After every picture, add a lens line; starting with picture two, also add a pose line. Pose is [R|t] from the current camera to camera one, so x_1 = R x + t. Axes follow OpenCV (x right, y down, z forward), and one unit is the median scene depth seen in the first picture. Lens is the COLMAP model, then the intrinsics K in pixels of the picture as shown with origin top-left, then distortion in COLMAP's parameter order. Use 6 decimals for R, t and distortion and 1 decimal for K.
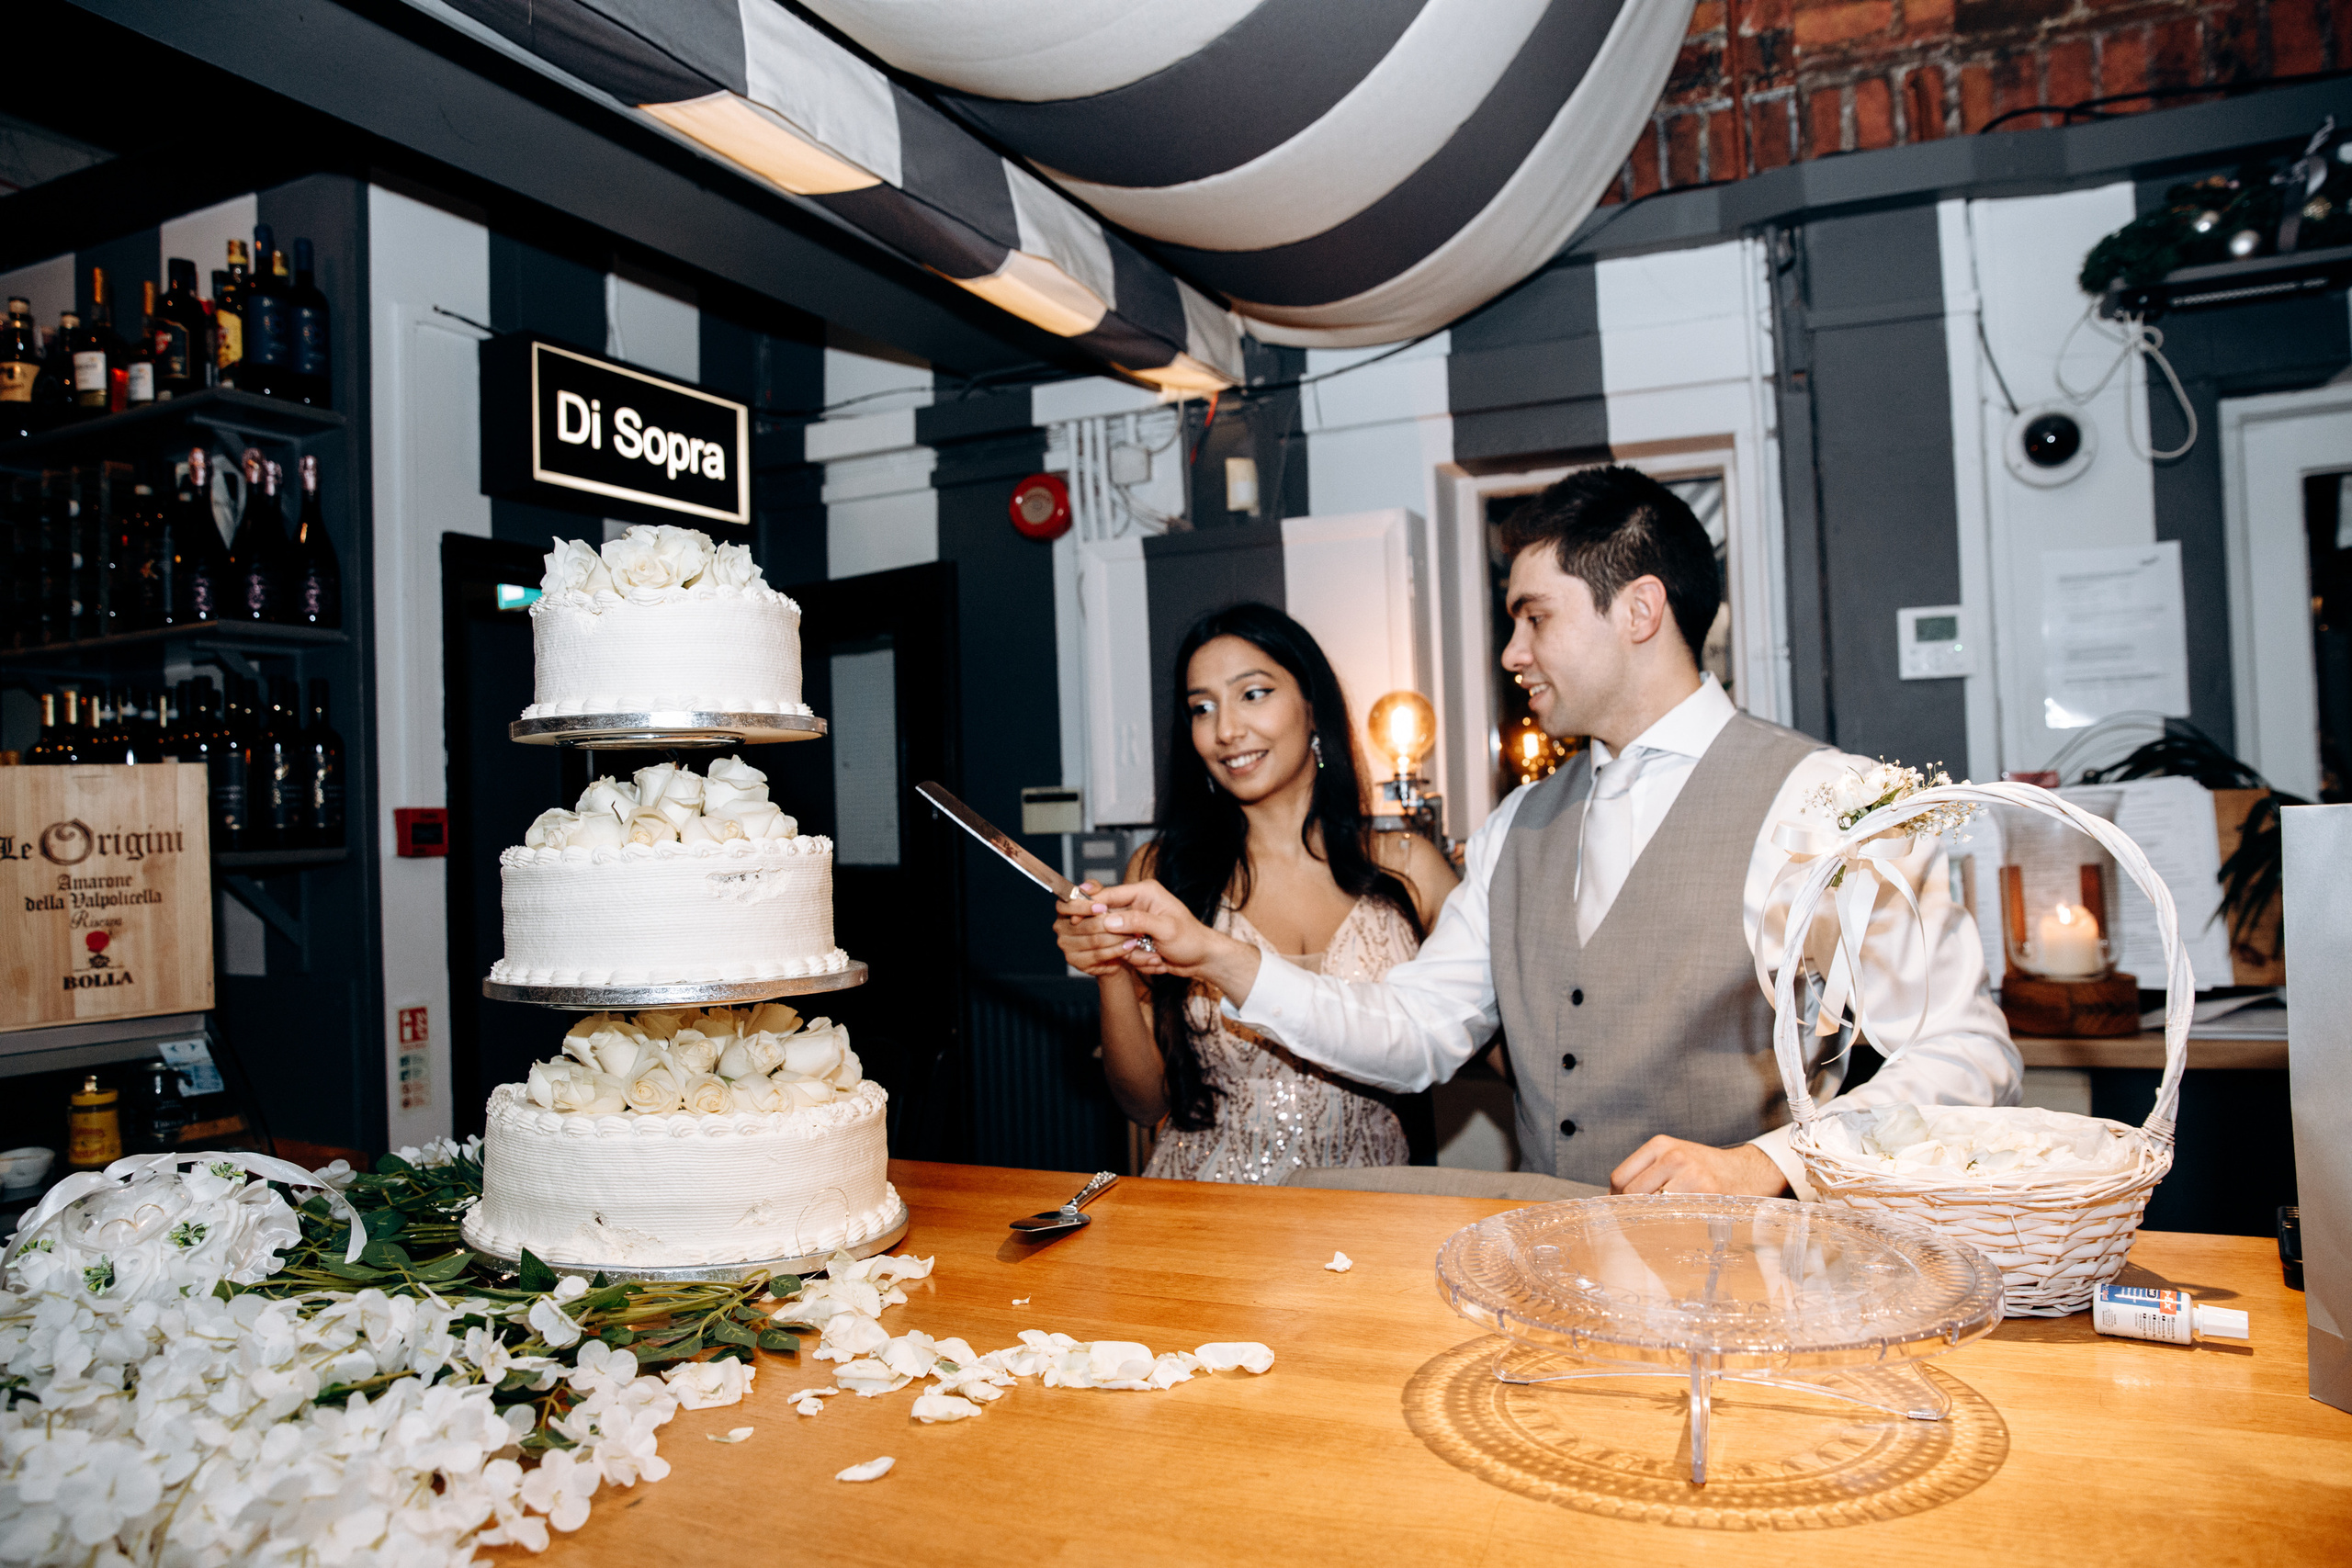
lens RADIAL K [[1584.3, 0, 1176.0], [0, 1584.3, 784.0], [0, 0, 1]] dist [-0.110430, 0.078387]
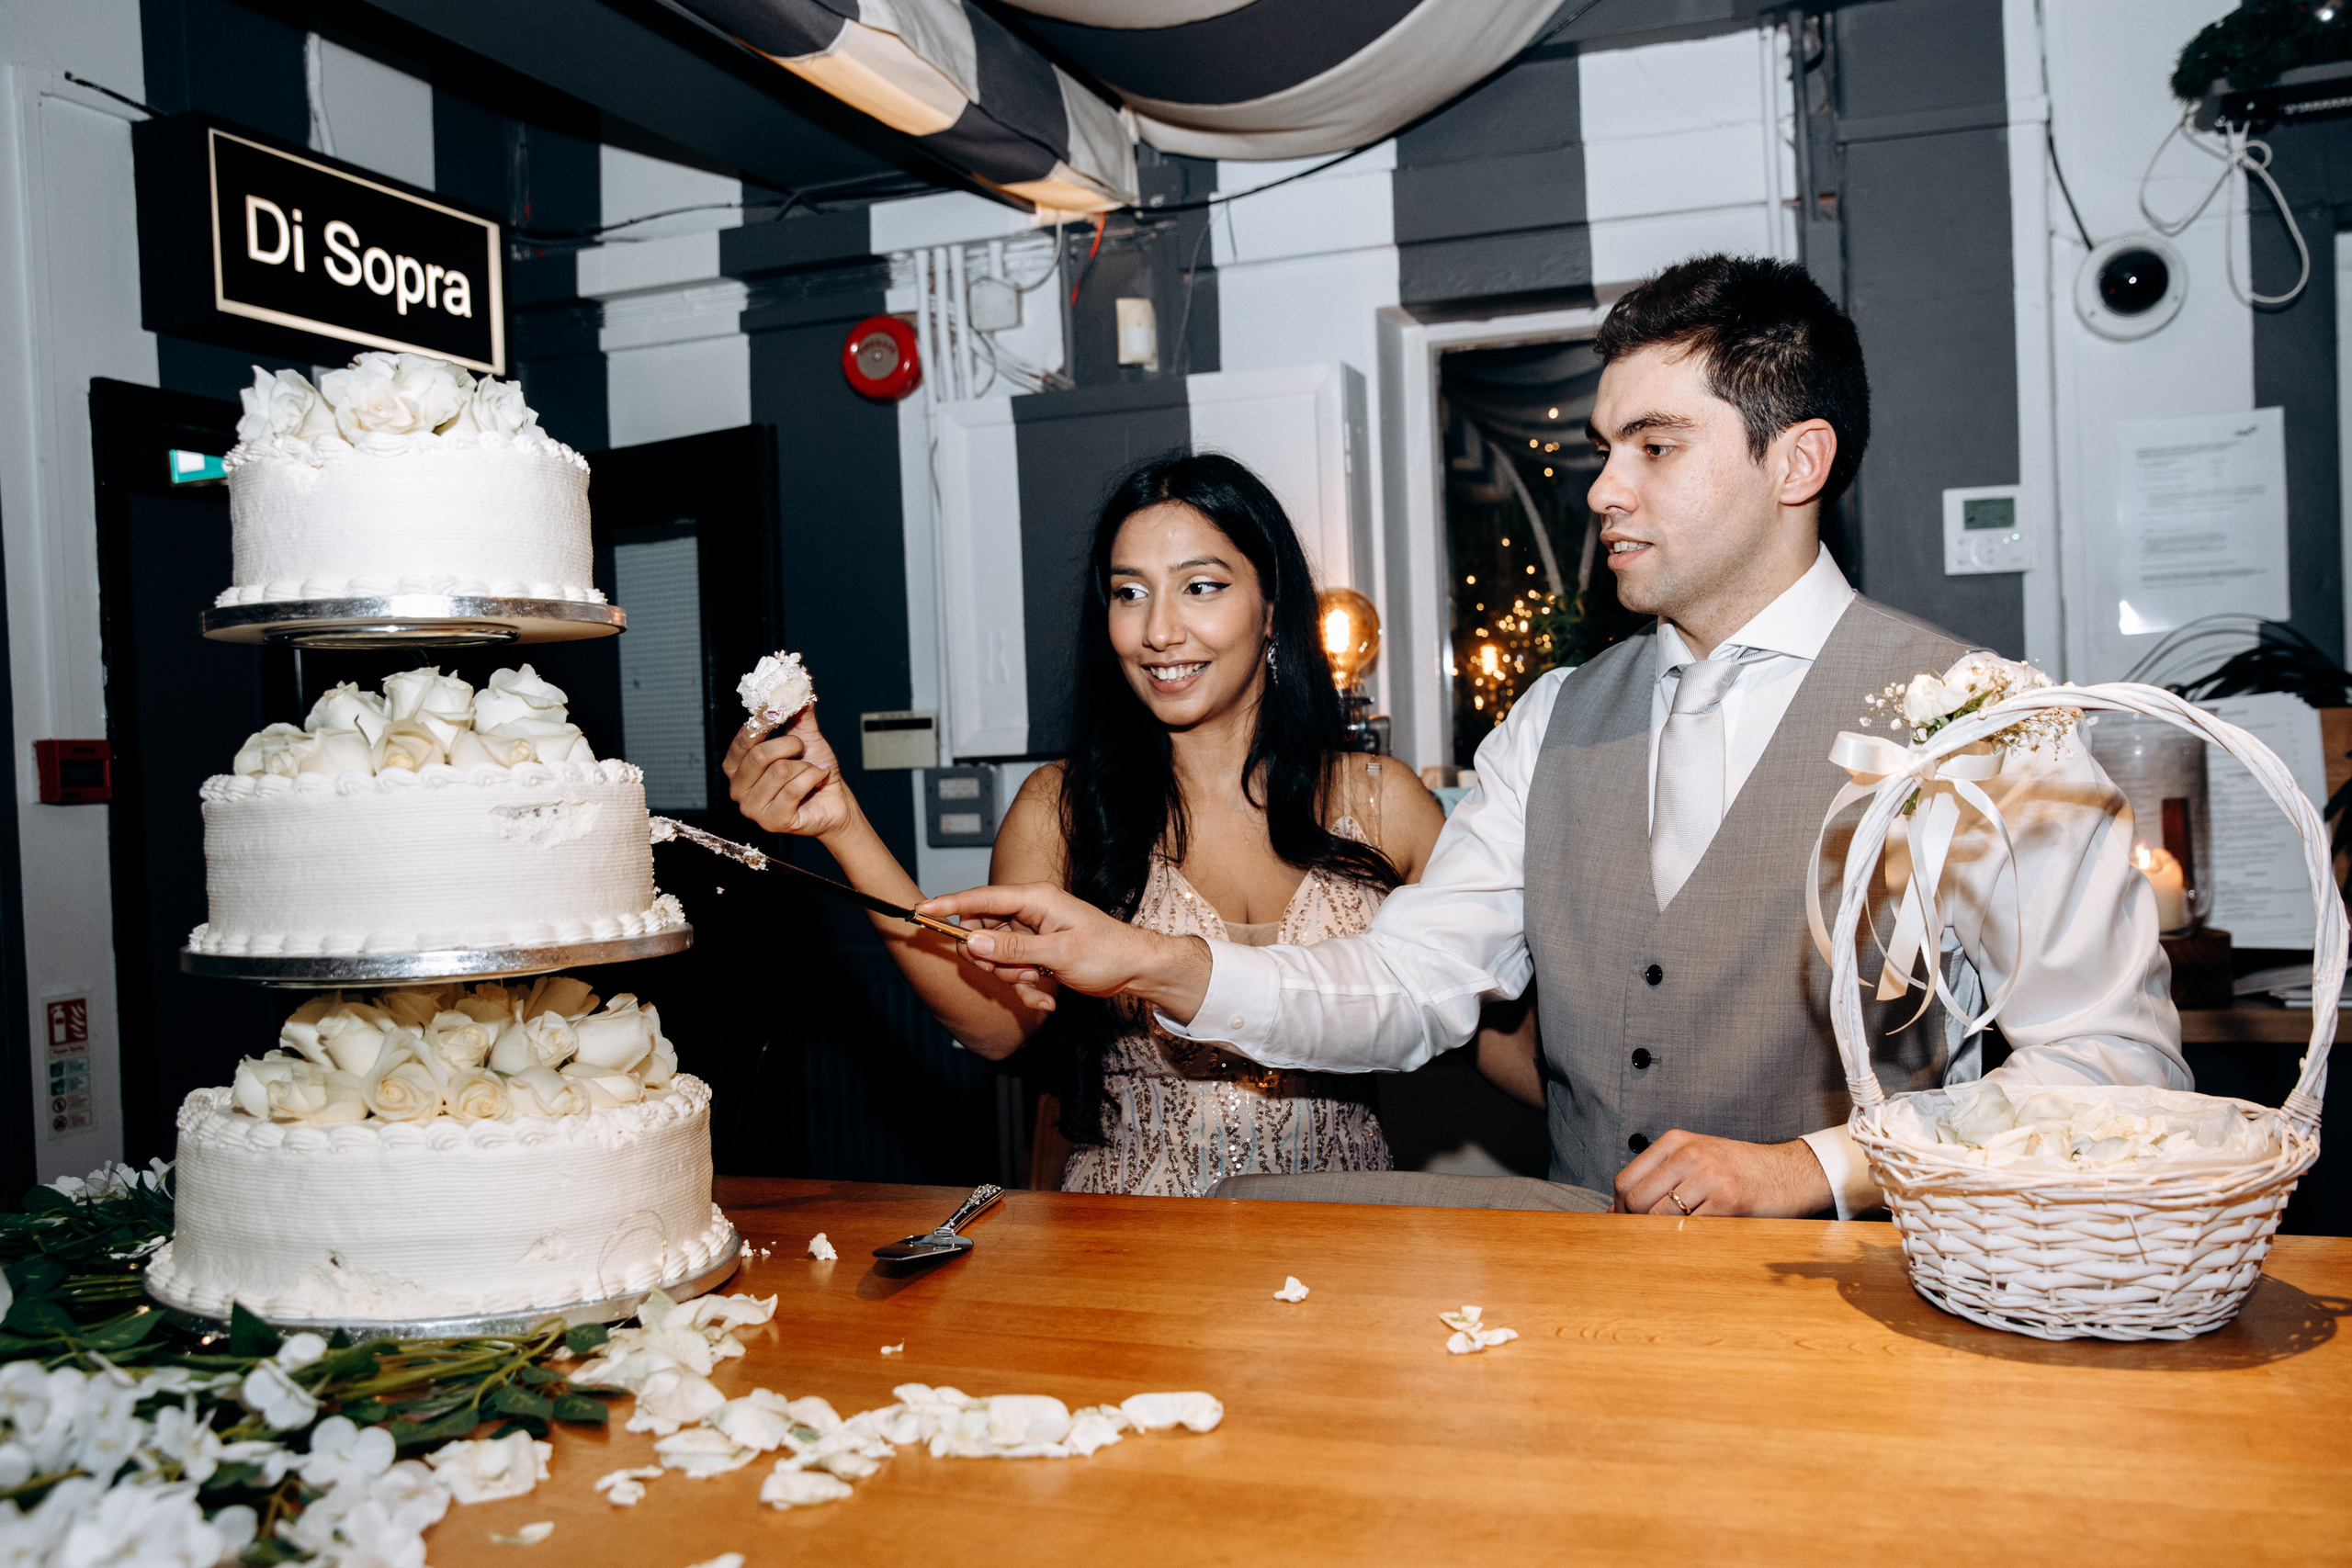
lens RADIAL K [[1943.6, 0, 1191.5], [0, 1943.6, 796.3], [0, 0, 1]] dist [-0.083594, 0.095454]
pose [[0.996935, -0.005972, 0.078002, -0.010203], [0.002741, 0.999136, 0.041466, 0.006227], [-0.078182, -0.041125, 0.996090, 0.016280]]
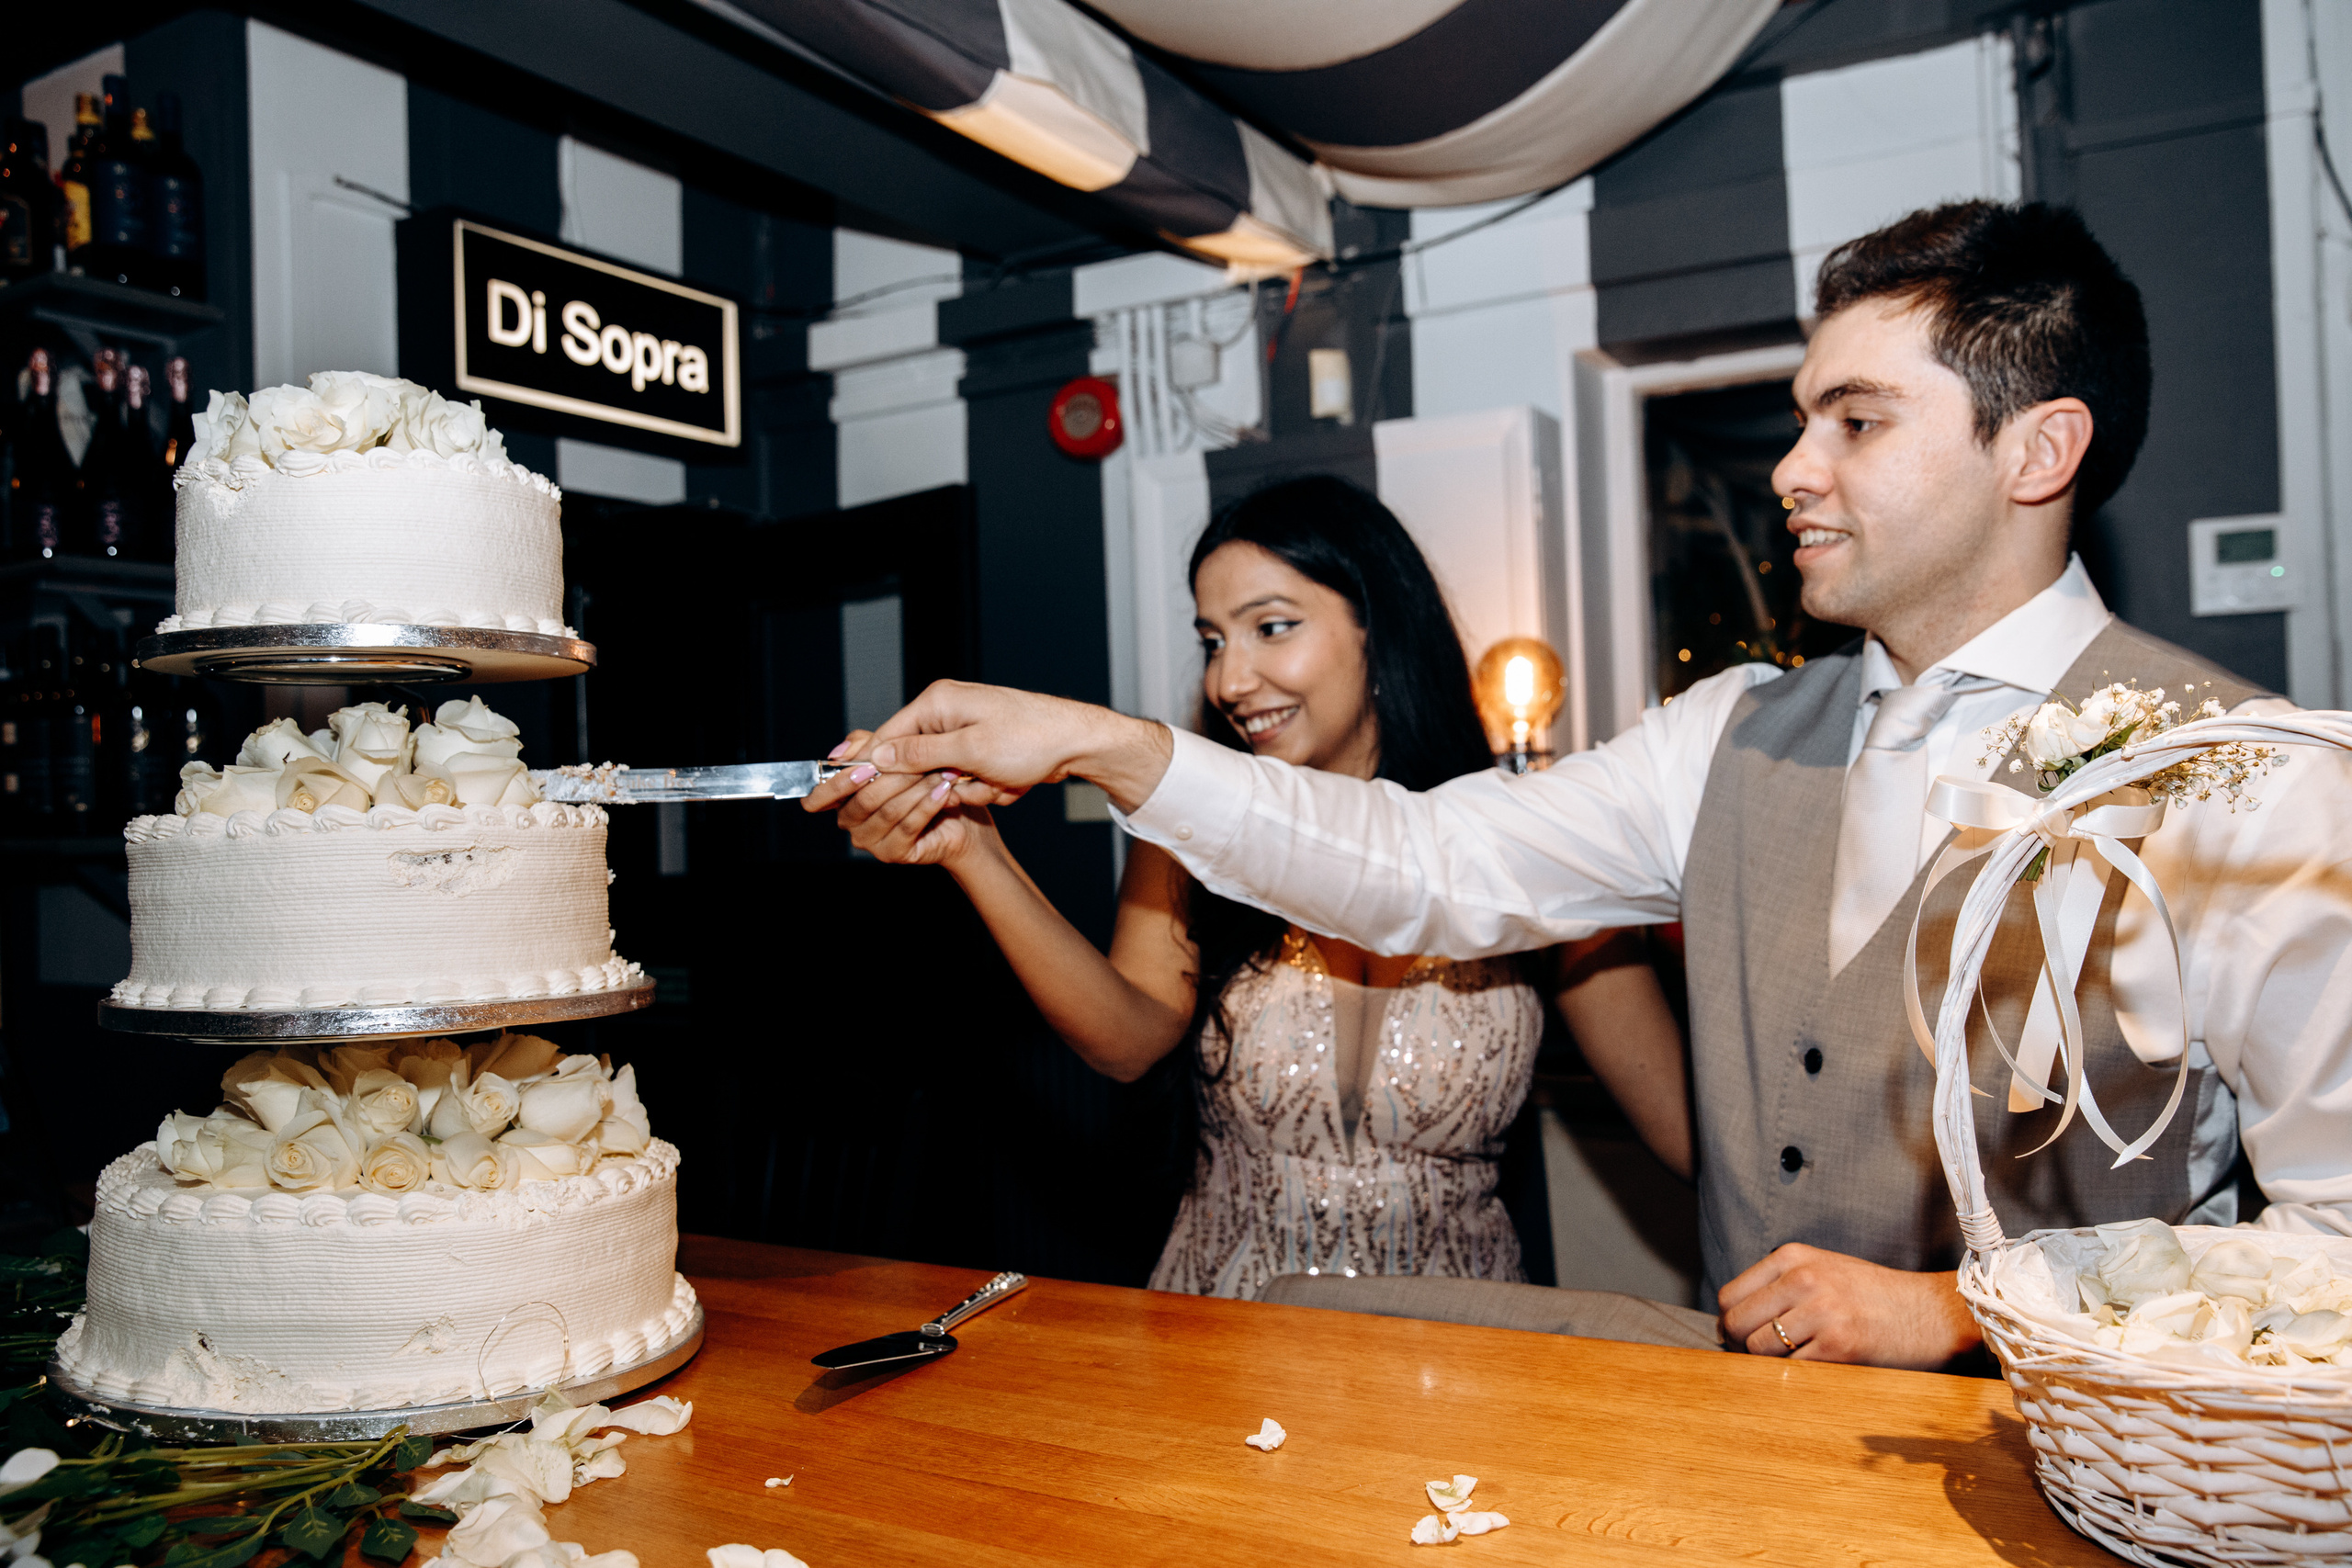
lens RADIAL K [[1814.2, 0, 1176.0], [0, 1814.2, 784.0], [0, 0, 1]] dist [-0.079649, 0.079741]
pose [[0.995578, 0.001362, -0.093932, 0.063536], [-0.000931, 0.999989, 0.004629, 0.010371], [0.093937, -0.004521, 0.995568, 0.106264]]
